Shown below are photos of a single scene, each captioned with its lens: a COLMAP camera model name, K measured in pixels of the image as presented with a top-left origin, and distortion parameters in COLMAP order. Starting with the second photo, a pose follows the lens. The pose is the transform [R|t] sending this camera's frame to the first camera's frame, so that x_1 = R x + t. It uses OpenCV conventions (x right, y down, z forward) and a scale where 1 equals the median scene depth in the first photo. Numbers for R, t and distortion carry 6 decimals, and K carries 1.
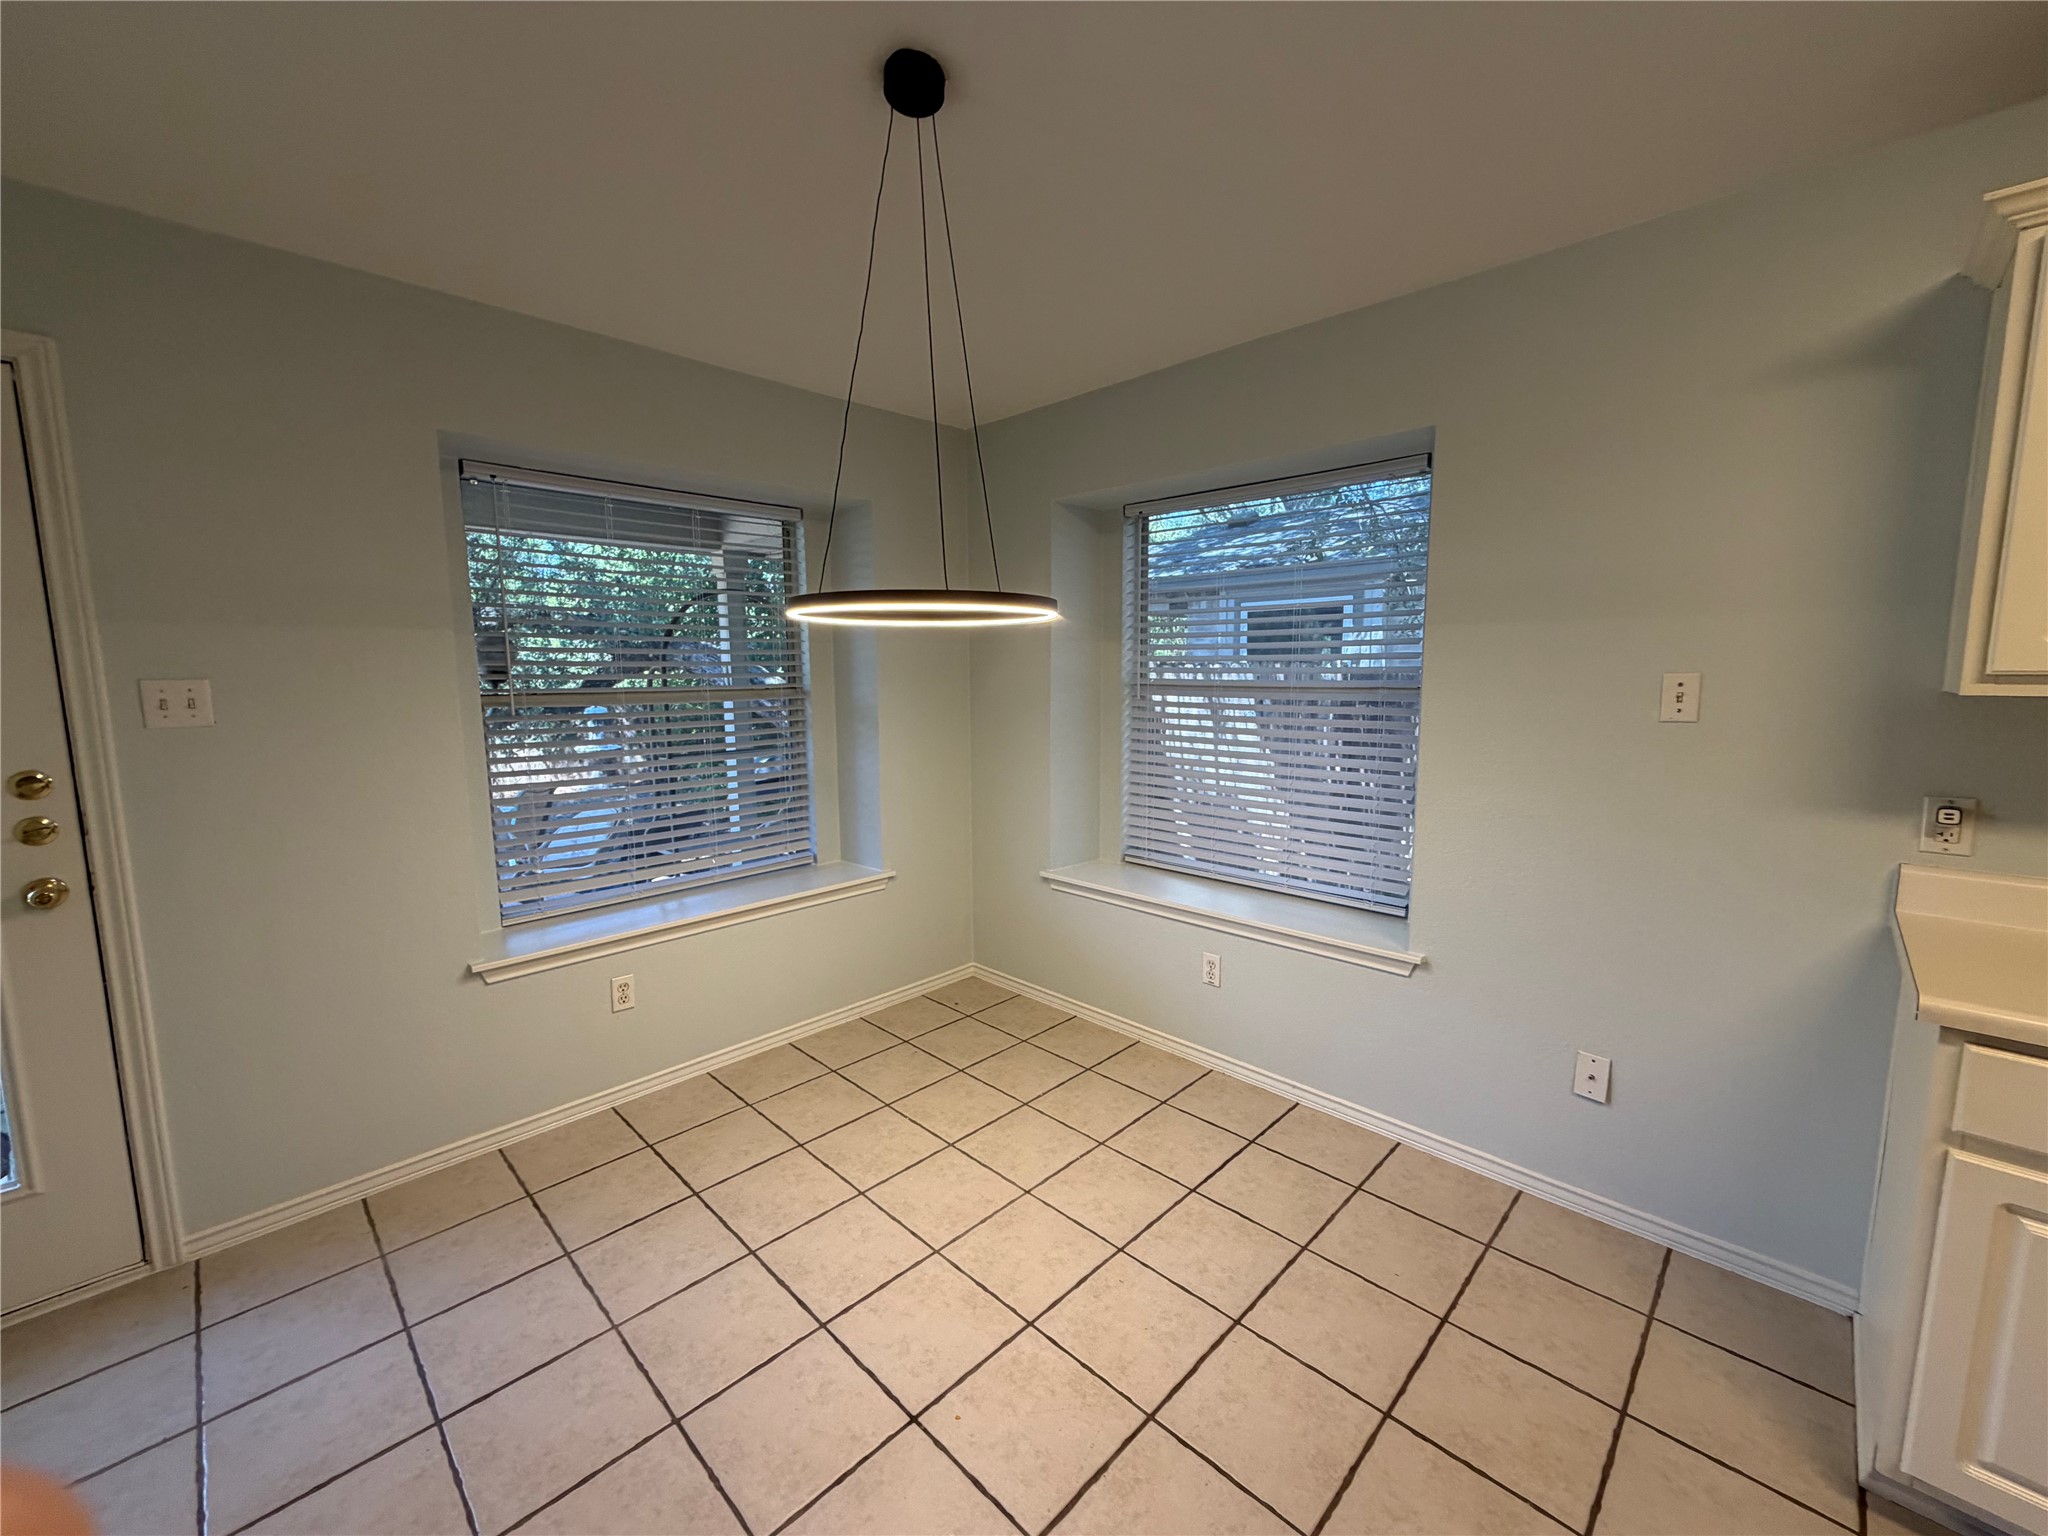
lens RADIAL K [[817.9, 0, 1012.9], [0, 817.9, 764.9], [0, 0, 1]] dist [0.001314, 0.000141]
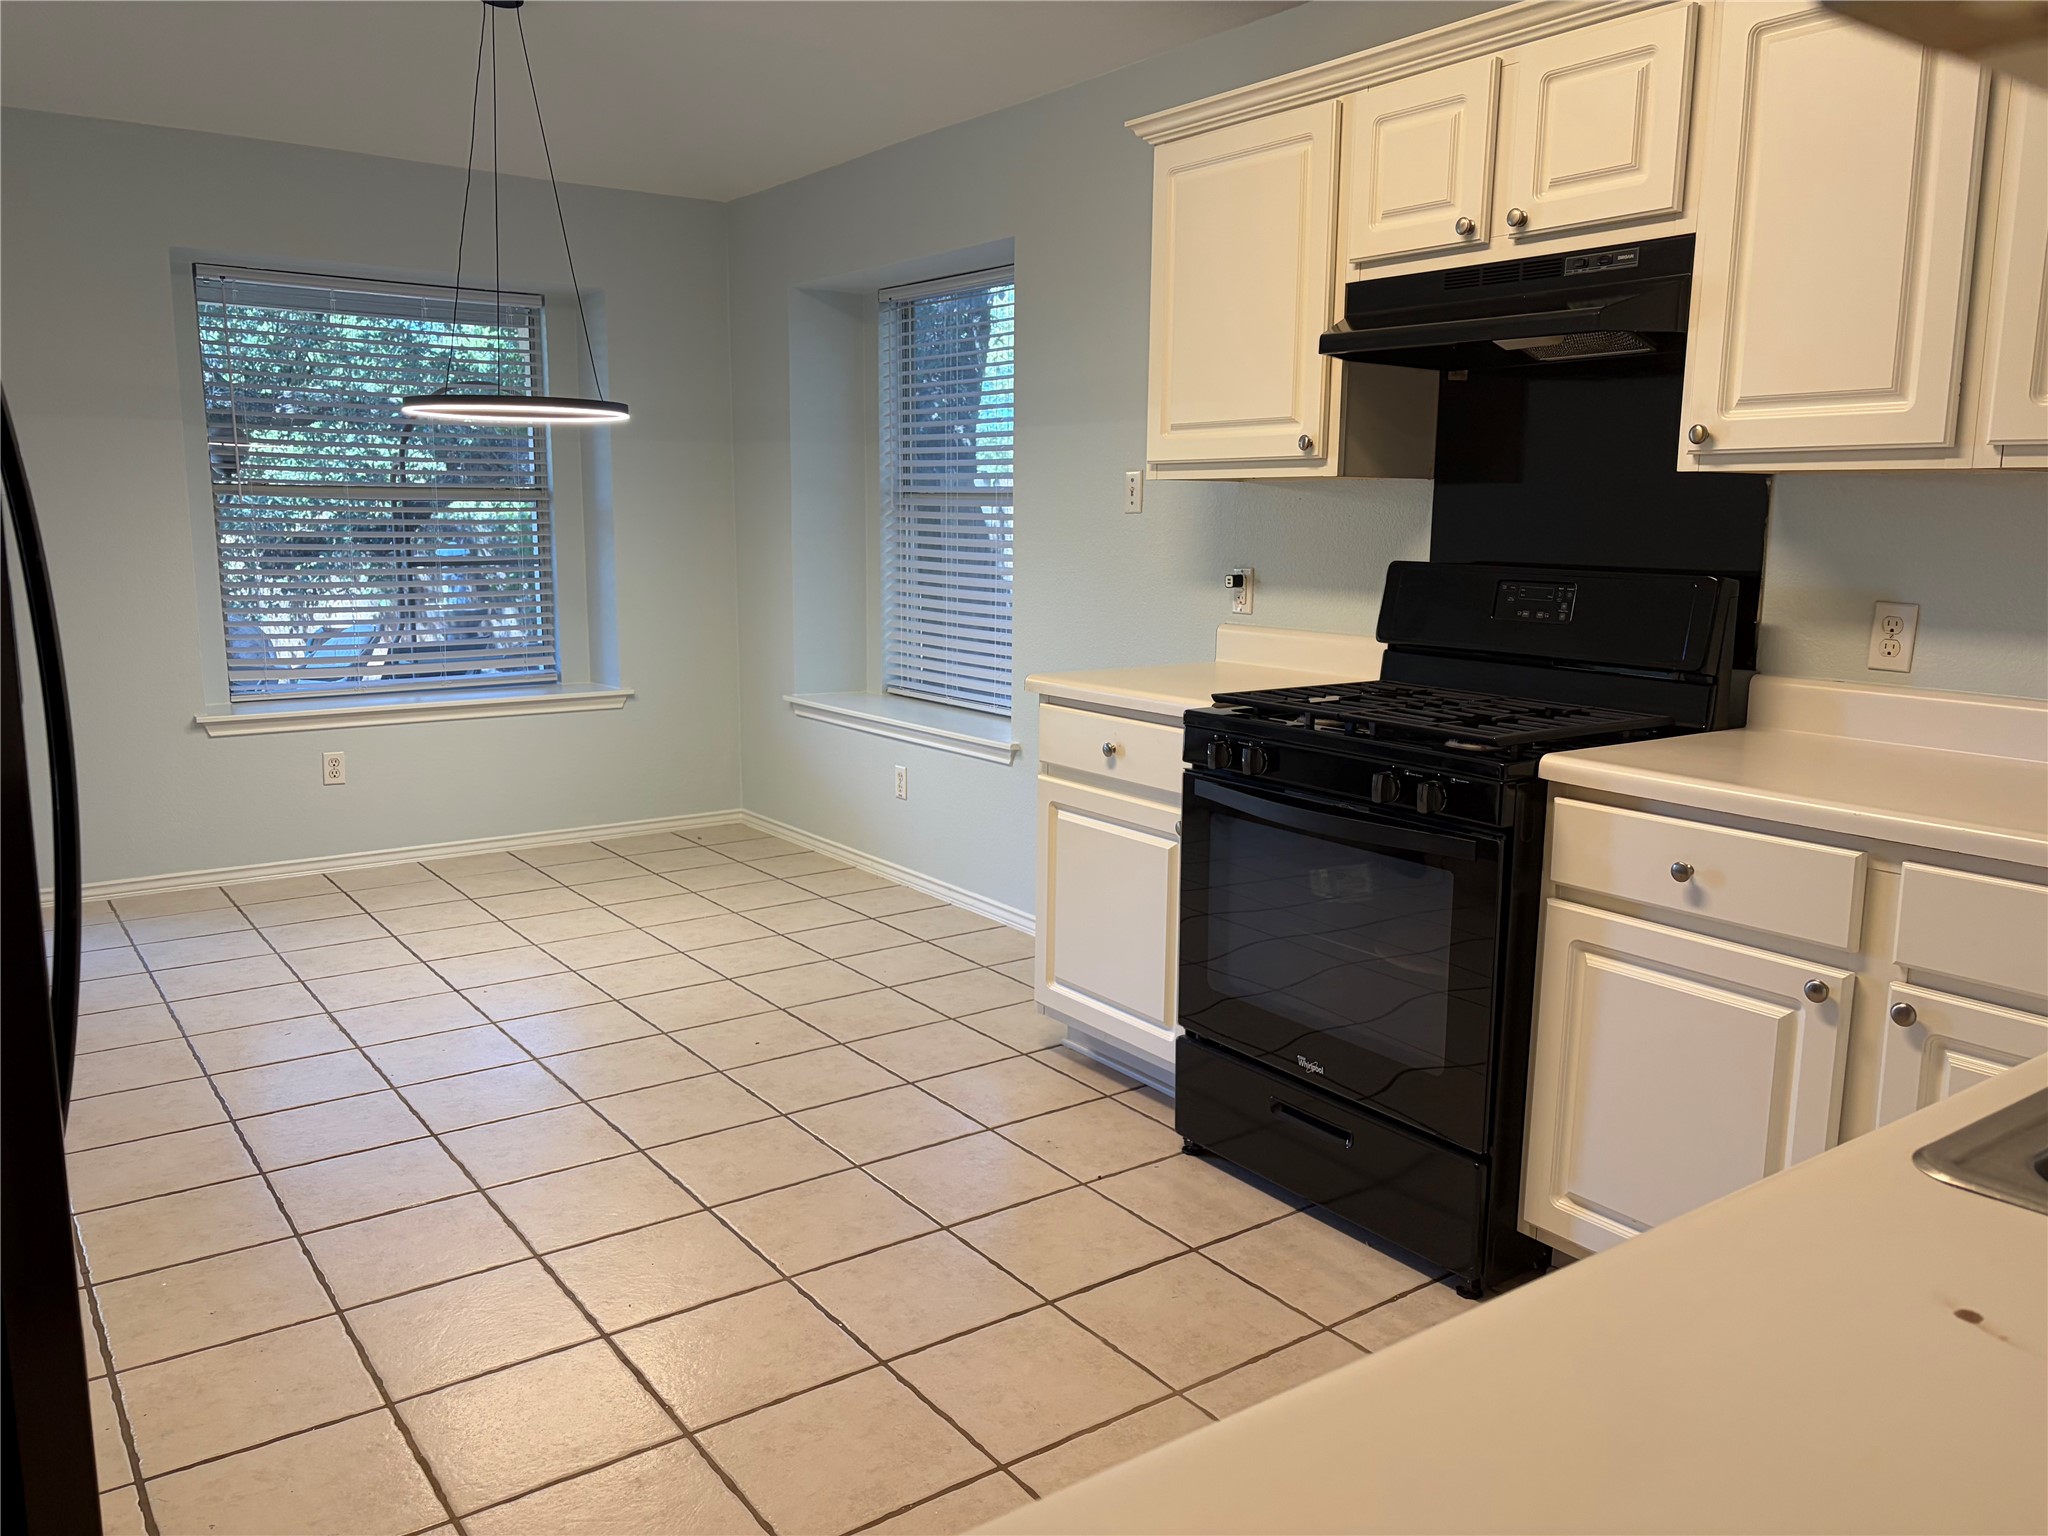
lens RADIAL K [[1534.6, 0, 1024.0], [0, 1534.6, 768.0], [0, 0, 1]] dist [0.041679, -0.035819]
pose [[0.987277, 0.043593, -0.152921, 0.650627], [-0.036371, 0.998101, 0.049712, 0.133049], [0.154797, -0.043518, 0.986987, -0.766710]]
